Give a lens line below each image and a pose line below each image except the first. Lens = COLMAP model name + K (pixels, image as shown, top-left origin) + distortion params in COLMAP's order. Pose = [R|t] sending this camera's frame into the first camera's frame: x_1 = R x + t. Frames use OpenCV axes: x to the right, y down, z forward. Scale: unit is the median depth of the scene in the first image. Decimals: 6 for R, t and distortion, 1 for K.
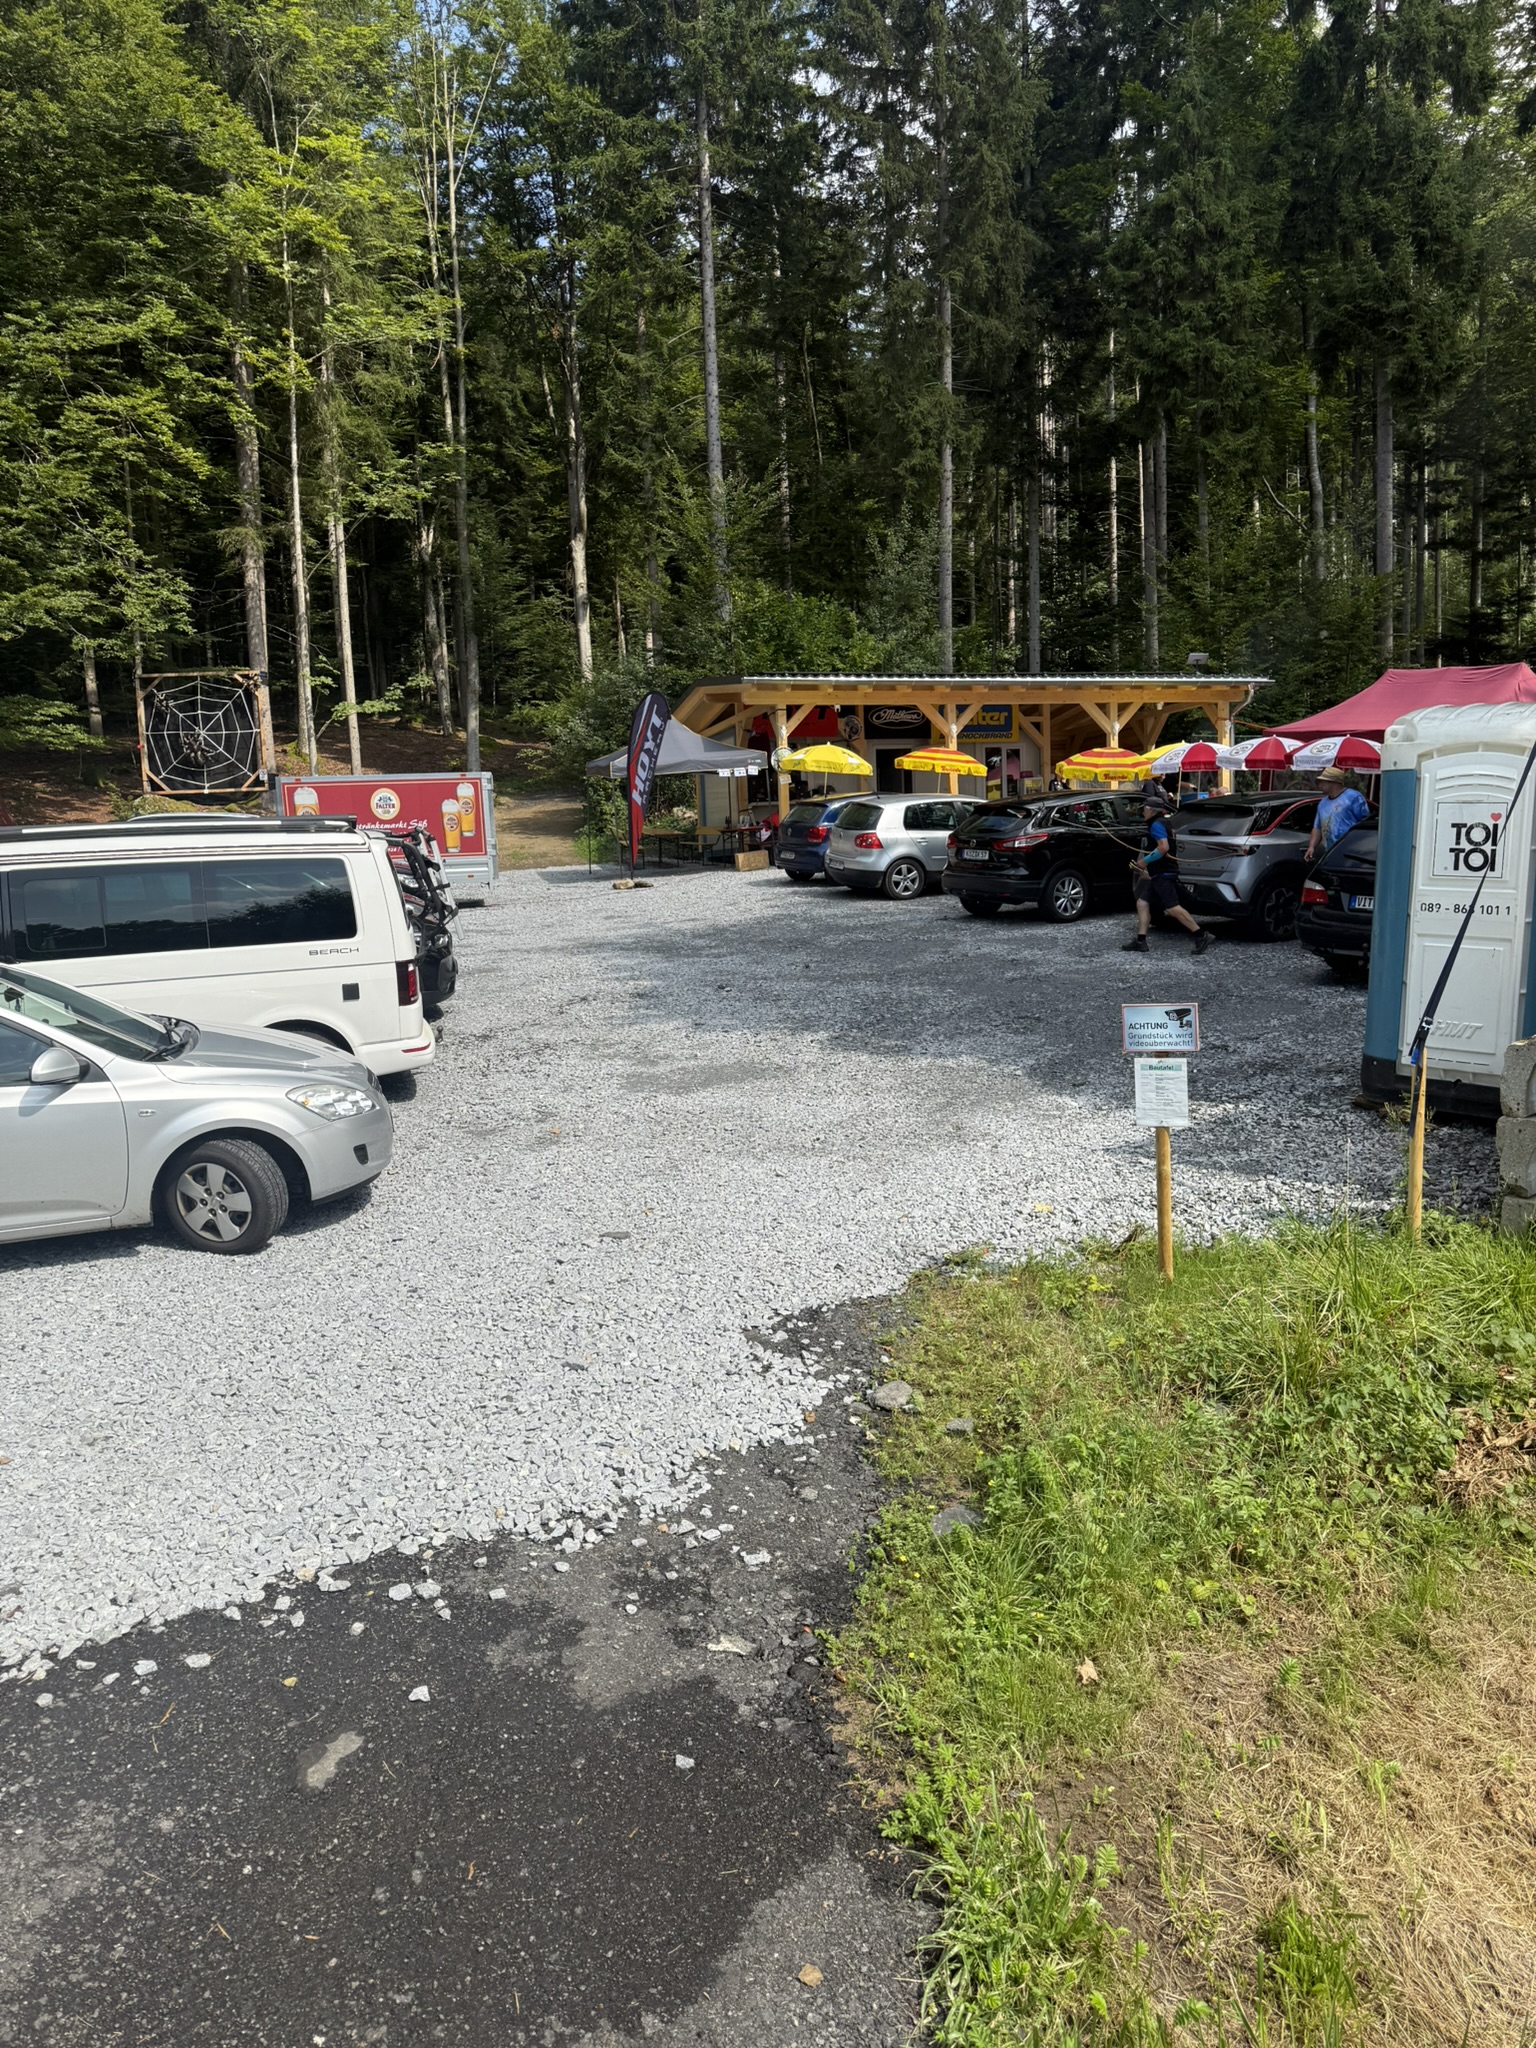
lens RADIAL K [[1440.1, 0, 758.2], [0, 1440.1, 1030.1], [0, 0, 1]] dist [0.049721, -0.081625]
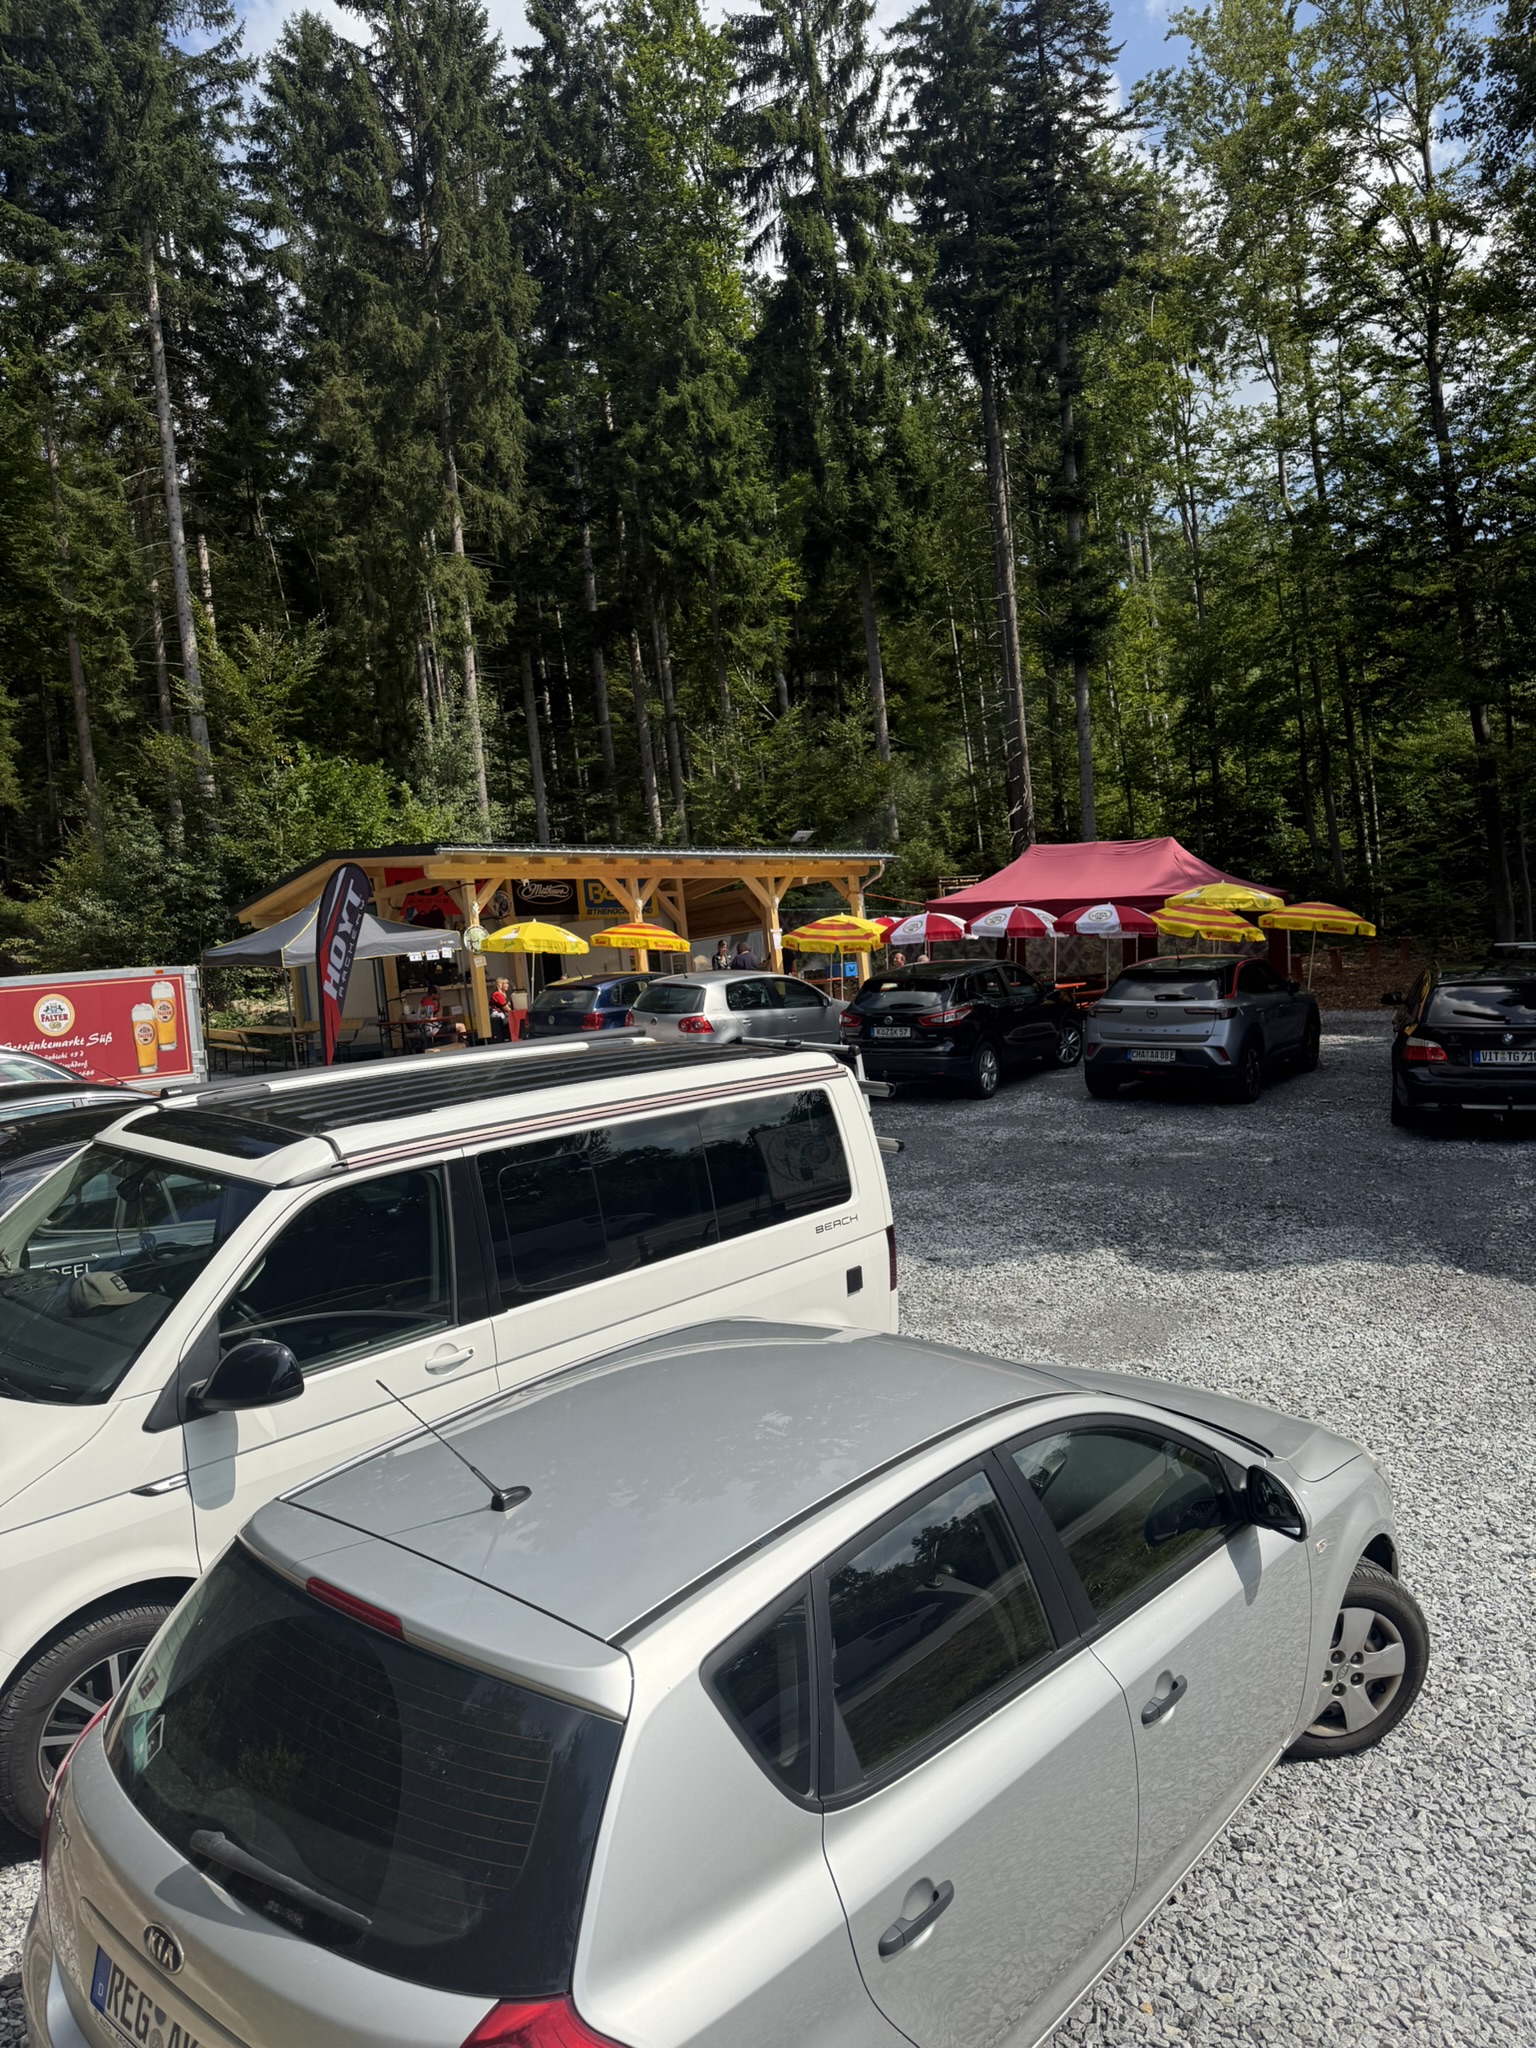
lens RADIAL K [[1440.1, 0, 779.5], [0, 1440.1, 1034.2], [0, 0, 1]] dist [0.049721, -0.081625]
pose [[0.881348, -0.060066, 0.468635, -0.233468], [0.115657, 0.989137, -0.090733, -0.031148], [-0.458094, 0.134168, 0.878720, 0.157332]]
